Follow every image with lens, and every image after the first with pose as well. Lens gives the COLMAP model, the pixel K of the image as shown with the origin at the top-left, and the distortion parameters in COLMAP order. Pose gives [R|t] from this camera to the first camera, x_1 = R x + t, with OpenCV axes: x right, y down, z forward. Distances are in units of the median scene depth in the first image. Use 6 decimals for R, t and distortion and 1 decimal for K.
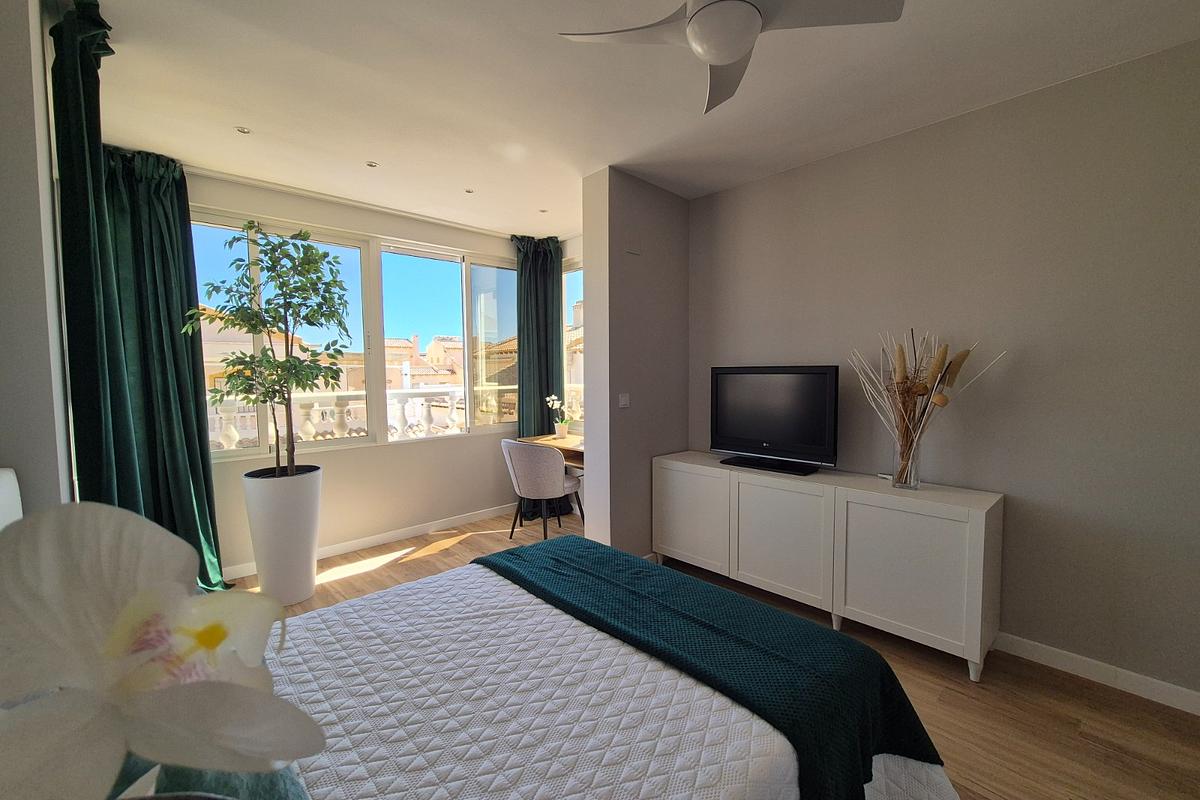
lens RADIAL K [[492.8, 0, 596.6], [0, 492.8, 371.4], [0, 0, 1]] dist [-0.000181, 0.000128]
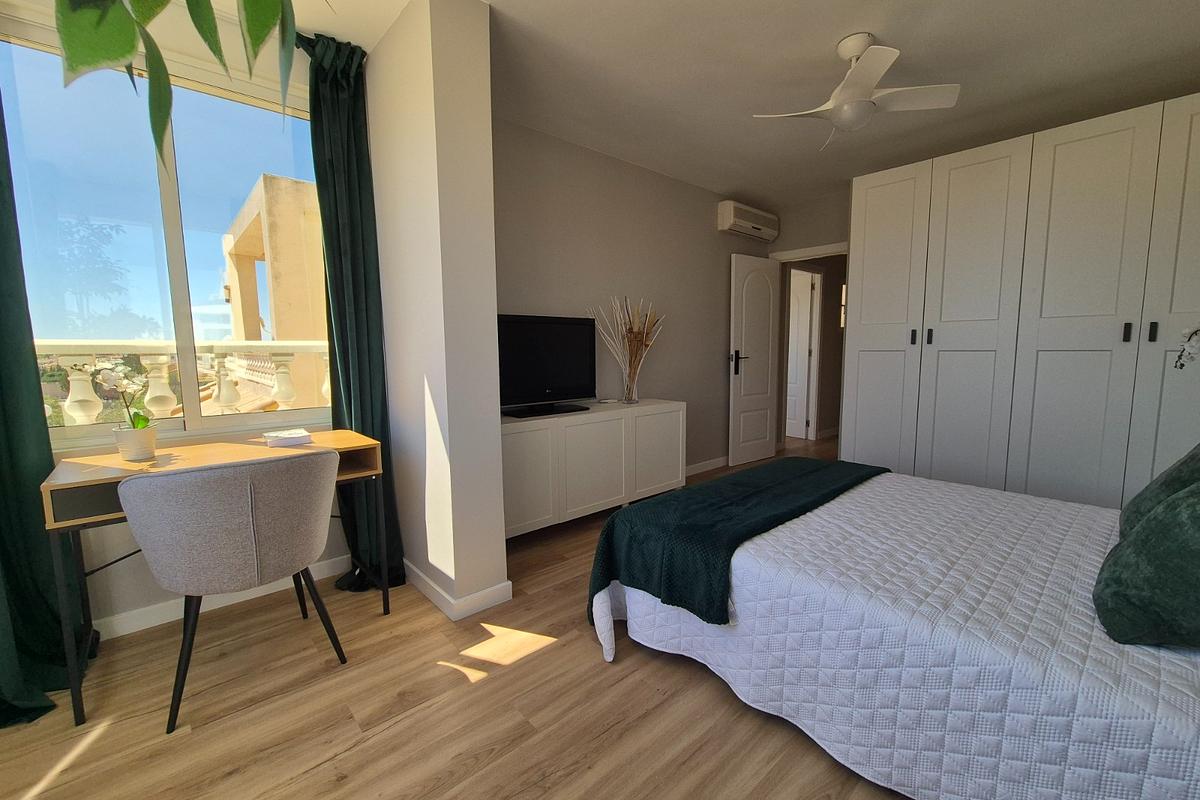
lens RADIAL K [[496.1, 0, 613.7], [0, 496.1, 402.6], [0, 0, 1]] dist [-0.000210, 0.002531]
pose [[-0.012194, -0.097790, 0.995132, -1.015055], [0.007249, 0.995172, 0.097883, 0.094563], [-0.999899, 0.008407, -0.011426, 1.241524]]
